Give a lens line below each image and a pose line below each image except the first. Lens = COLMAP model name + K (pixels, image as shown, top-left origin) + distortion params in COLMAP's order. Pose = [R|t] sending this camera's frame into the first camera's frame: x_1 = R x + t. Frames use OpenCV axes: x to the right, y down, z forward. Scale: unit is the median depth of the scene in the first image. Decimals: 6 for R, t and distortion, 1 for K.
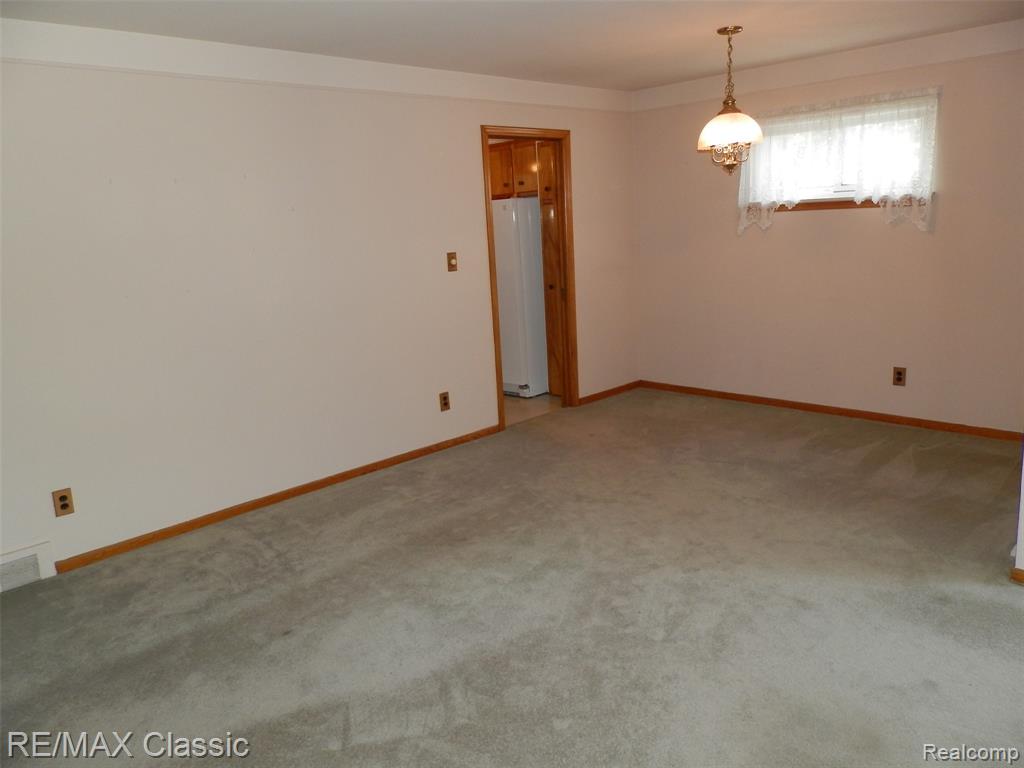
lens RADIAL K [[769.3, 0, 515.3], [0, 769.3, 381.5], [0, 0, 1]] dist [0.006792, -0.001713]
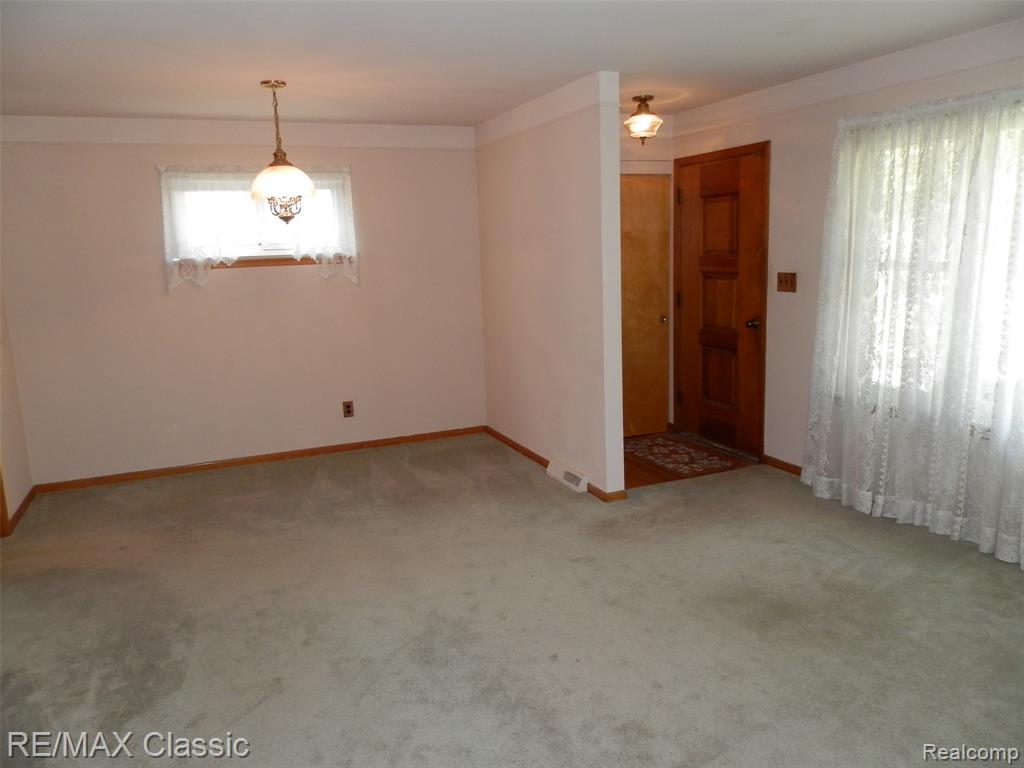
lens RADIAL K [[769.3, 0, 516.0], [0, 769.3, 387.3], [0, 0, 1]] dist [0.006792, -0.001713]
pose [[0.380604, -0.132856, 0.915145, -0.473525], [0.213477, 0.975518, 0.052837, -0.047633], [-0.899760, 0.175253, 0.399648, 0.320516]]
